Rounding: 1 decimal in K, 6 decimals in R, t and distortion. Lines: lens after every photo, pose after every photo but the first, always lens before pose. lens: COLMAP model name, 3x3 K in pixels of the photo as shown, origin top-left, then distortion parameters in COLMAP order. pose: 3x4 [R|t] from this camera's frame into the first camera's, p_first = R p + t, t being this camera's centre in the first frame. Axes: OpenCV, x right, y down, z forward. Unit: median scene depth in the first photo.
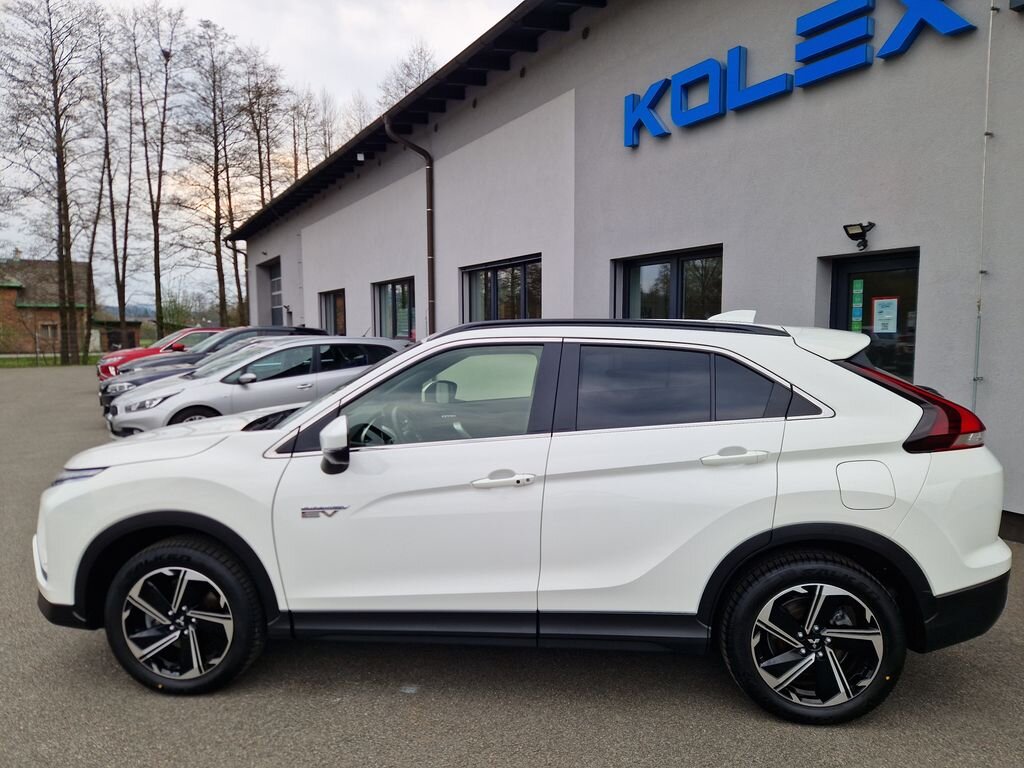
lens RADIAL K [[690.7, 0, 512.0], [0, 690.7, 384.0], [0, 0, 1]] dist [0.071309, -0.062555]
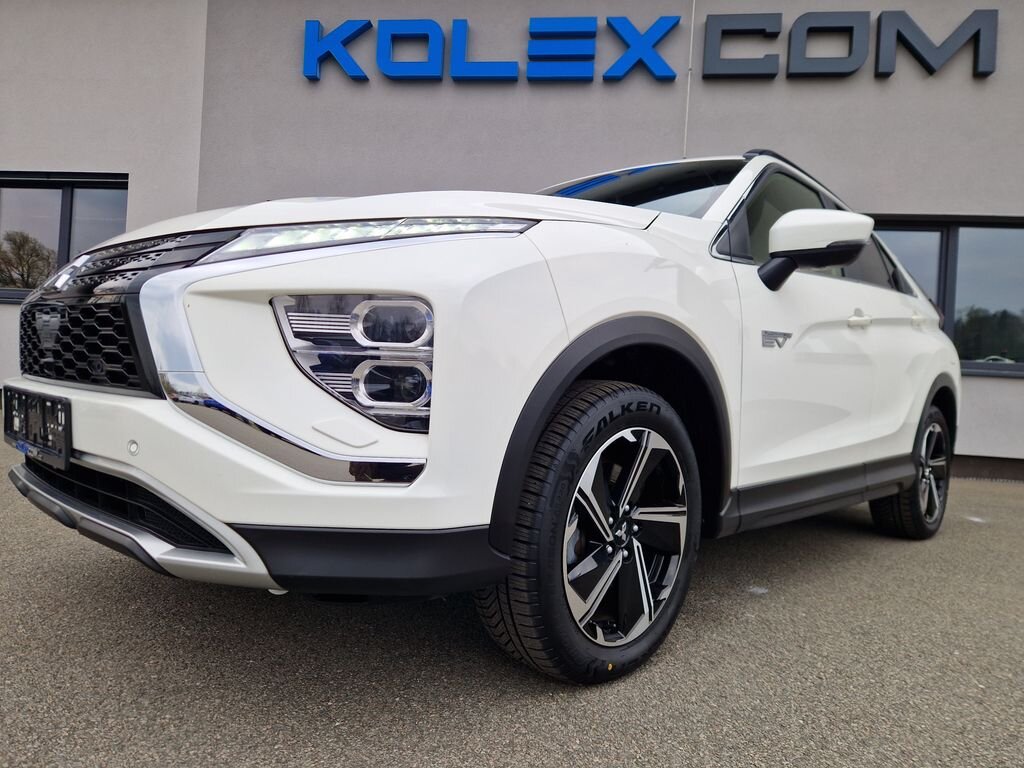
lens RADIAL K [[690.7, 0, 512.0], [0, 690.7, 384.0], [0, 0, 1]] dist [0.071309, -0.062555]
pose [[0.614279, 0.042119, 0.787964, -0.943591], [0.004164, 0.998388, -0.056613, 0.254166], [-0.789078, 0.038058, 0.613113, 0.738397]]
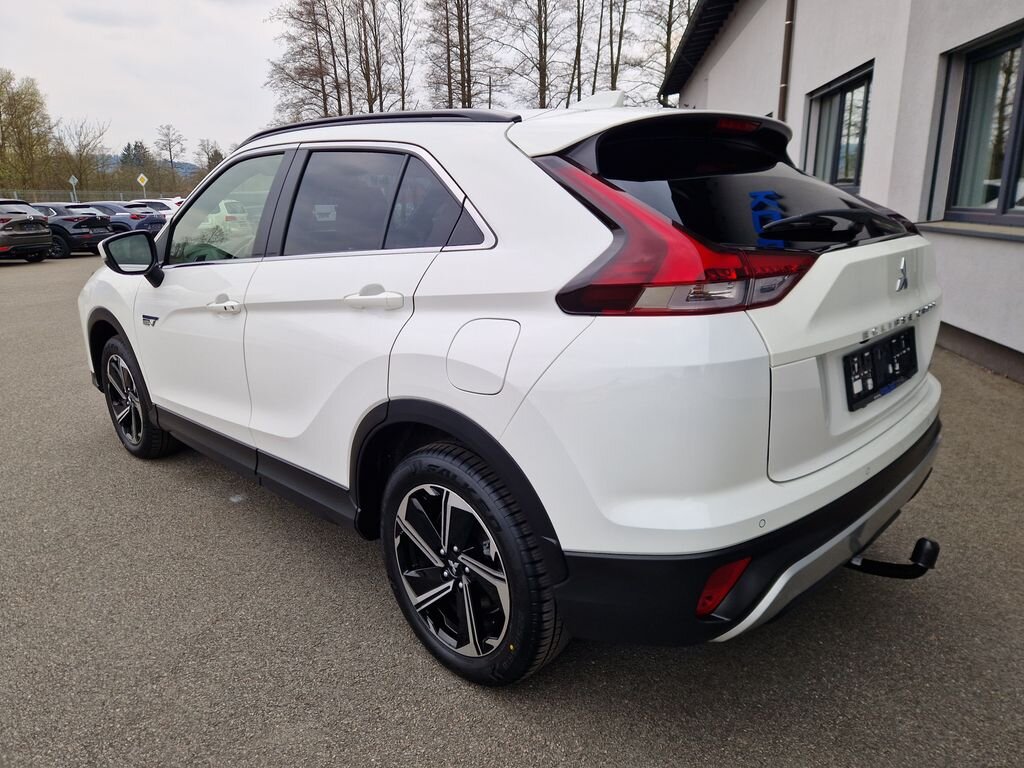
lens RADIAL K [[691.9, 0, 499.0], [0, 691.9, 378.6], [0, 0, 1]] dist [0.076509, -0.069952]
pose [[0.771890, 0.149383, -0.617956, 0.802638], [-0.036185, 0.980750, 0.191886, 0.038753], [0.634725, -0.125755, 0.762437, 0.468747]]
